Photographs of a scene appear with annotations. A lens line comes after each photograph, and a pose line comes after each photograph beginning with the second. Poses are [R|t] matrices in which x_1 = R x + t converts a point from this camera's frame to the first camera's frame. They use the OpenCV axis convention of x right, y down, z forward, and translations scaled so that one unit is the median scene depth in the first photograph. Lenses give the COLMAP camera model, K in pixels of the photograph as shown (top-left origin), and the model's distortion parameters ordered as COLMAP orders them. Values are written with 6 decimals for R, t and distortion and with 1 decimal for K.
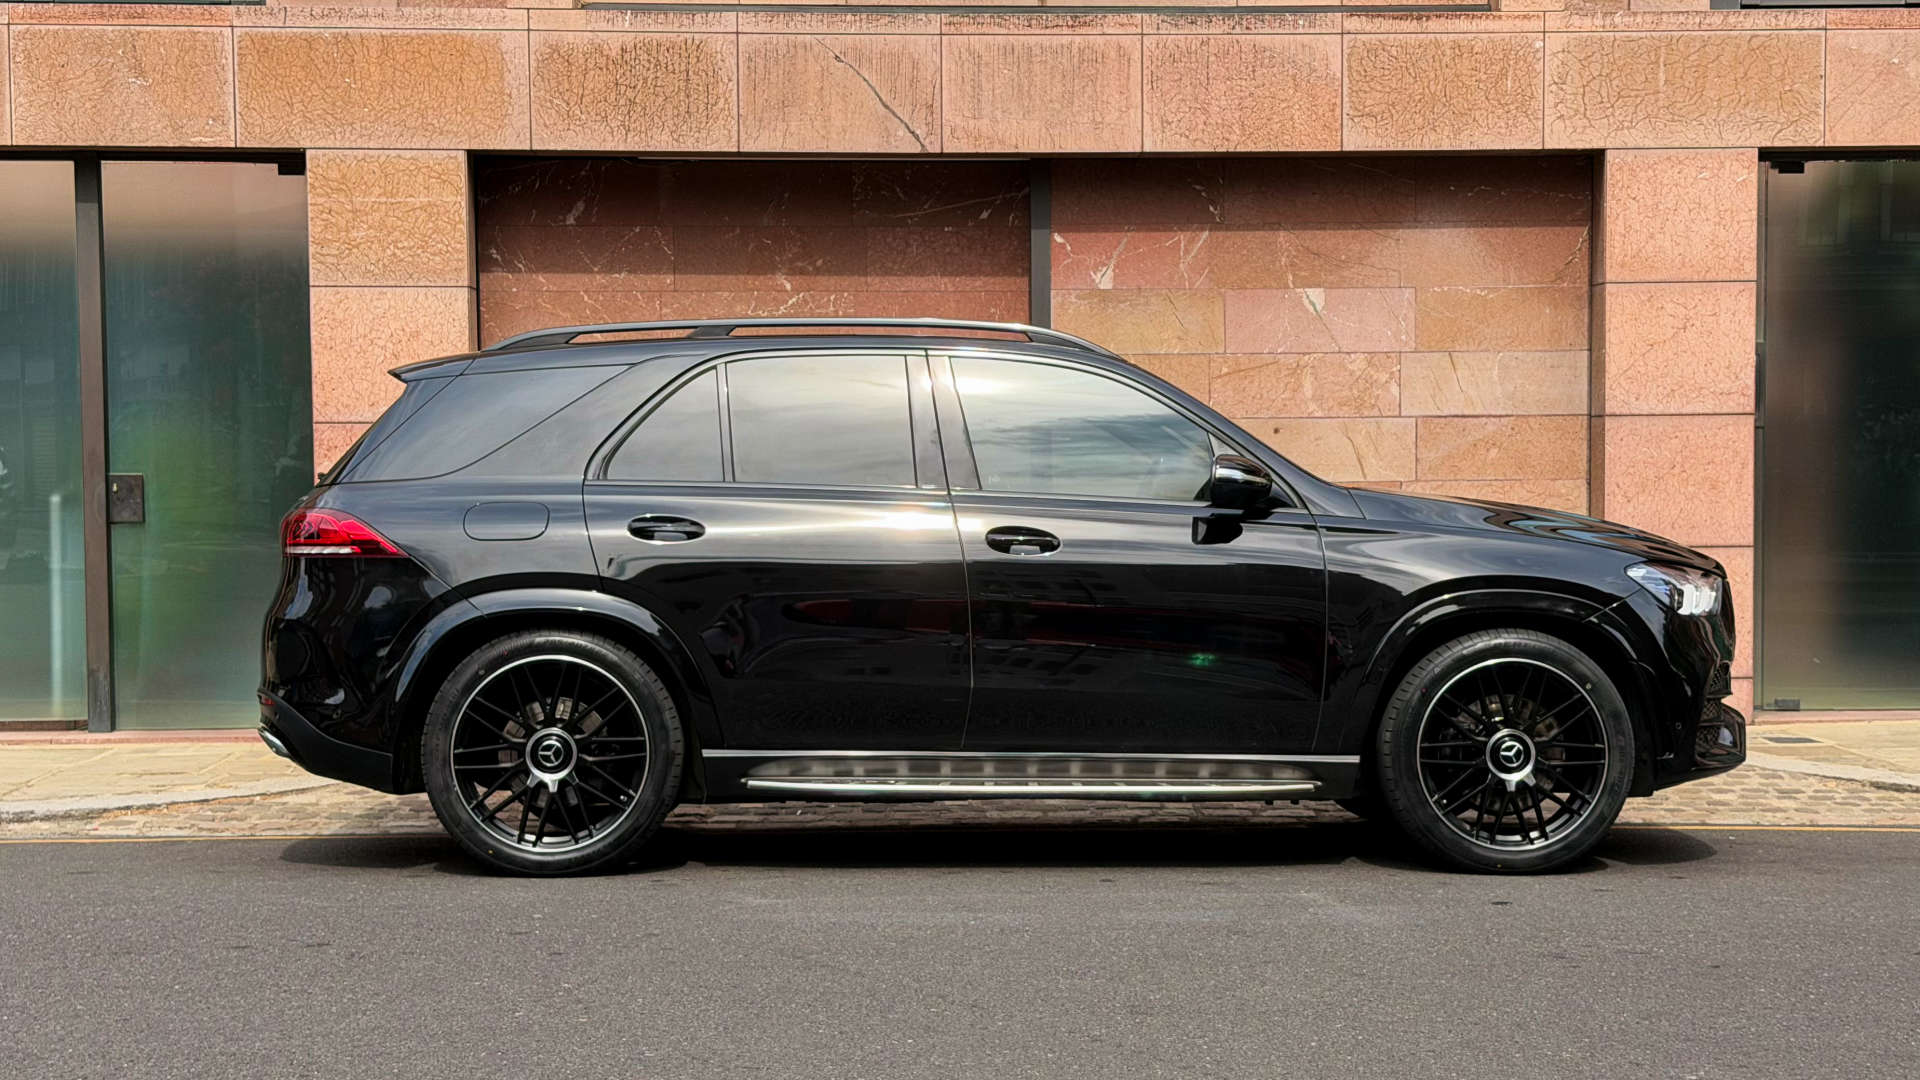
lens RADIAL K [[2794.0, 0, 958.9], [0, 2794.0, 541.8], [0, 0, 1]] dist [0.050100, 0.000000]
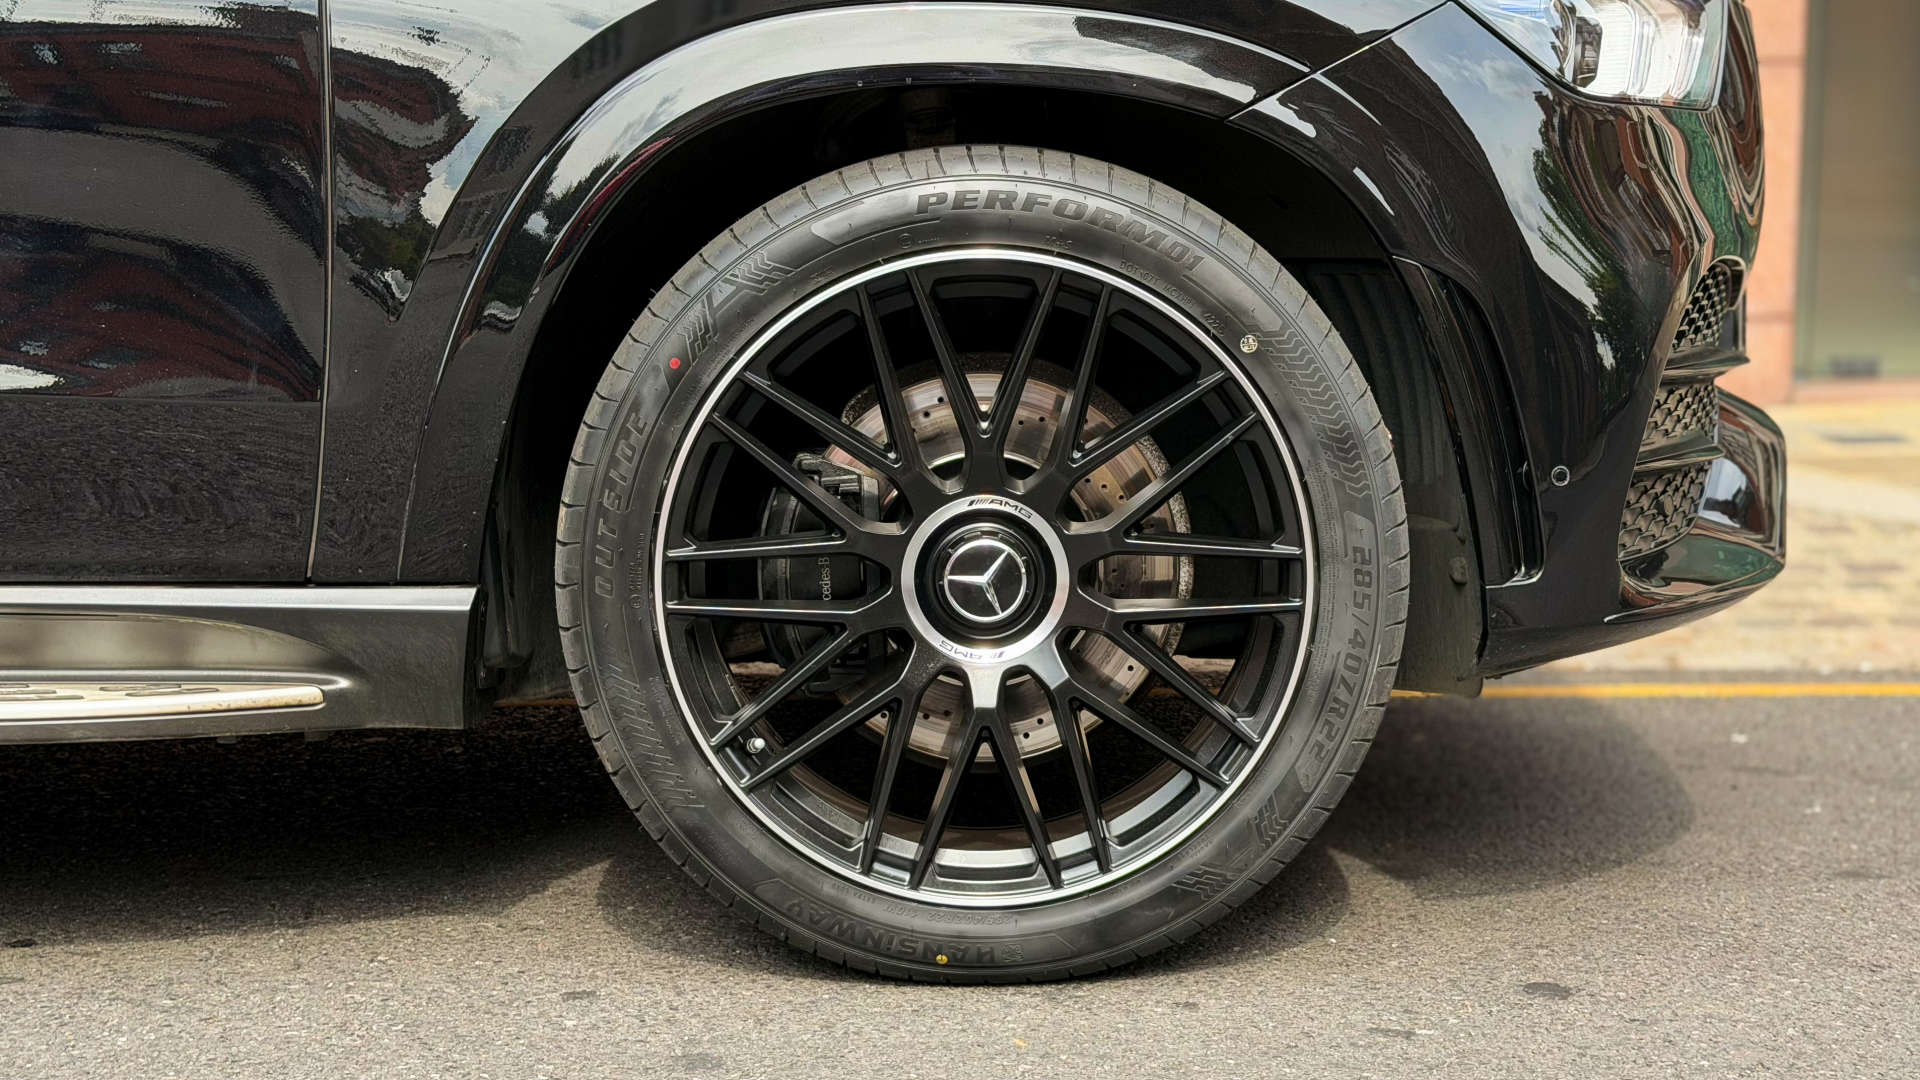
lens RADIAL K [[2794.0, 0, 961.9], [0, 2794.0, 539.1], [0, 0, 1]] dist [0.050100, 0.000000]
pose [[0.999943, -0.008617, -0.006349, 0.196307], [0.009335, 0.992317, 0.123366, 0.035598], [0.005237, -0.123418, 0.992341, 0.710254]]
